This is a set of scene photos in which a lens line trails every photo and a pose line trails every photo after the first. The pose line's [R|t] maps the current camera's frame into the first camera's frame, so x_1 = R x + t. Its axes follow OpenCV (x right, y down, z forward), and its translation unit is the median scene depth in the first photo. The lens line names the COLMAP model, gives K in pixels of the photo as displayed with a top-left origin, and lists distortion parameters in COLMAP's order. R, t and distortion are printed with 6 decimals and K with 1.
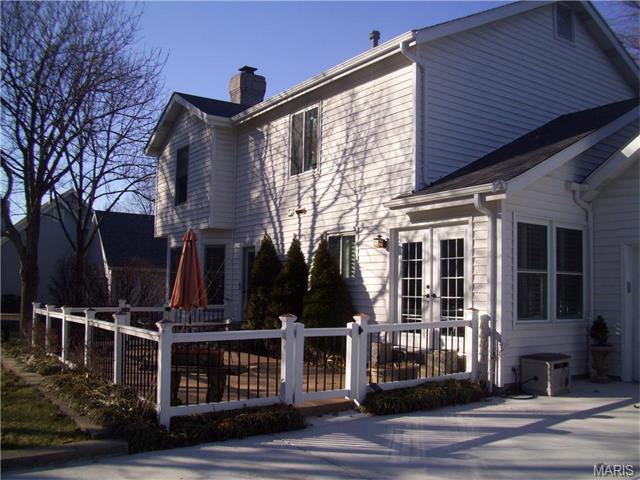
lens RADIAL K [[622.7, 0, 303.8], [0, 622.7, 251.9], [0, 0, 1]] dist [-0.145580, 0.095930]
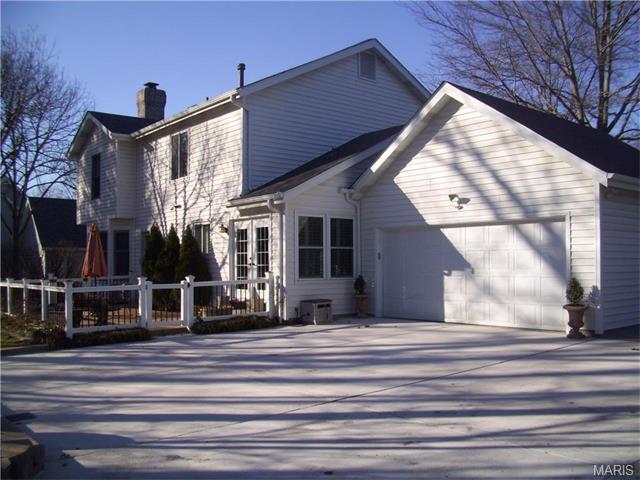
lens RADIAL K [[608.6, 0, 291.7], [0, 608.6, 257.1], [0, 0, 1]] dist [-0.149271, 0.128469]
pose [[0.996097, -0.023972, 0.084945, 0.149678], [0.019664, 0.998495, 0.051192, -0.018601], [-0.086045, -0.049322, 0.995070, -0.424619]]
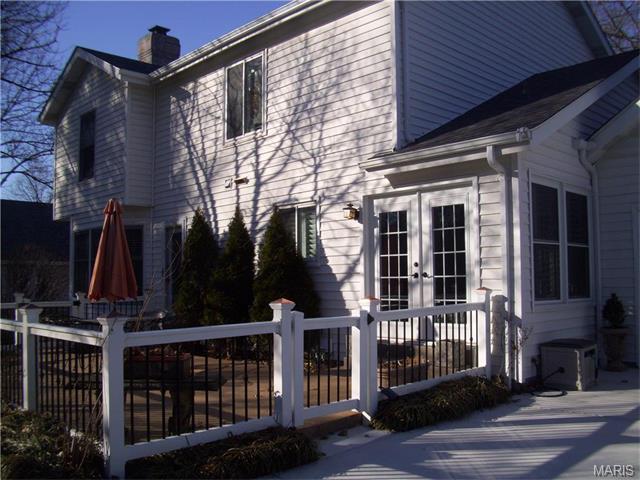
lens RADIAL K [[622.7, 0, 303.8], [0, 622.7, 251.9], [0, 0, 1]] dist [-0.145580, 0.095930]
pose [[0.984777, -0.017272, 0.172963, -0.073731], [0.015210, 0.999797, 0.013242, 0.022218], [-0.173156, -0.010410, 0.984839, 0.179728]]
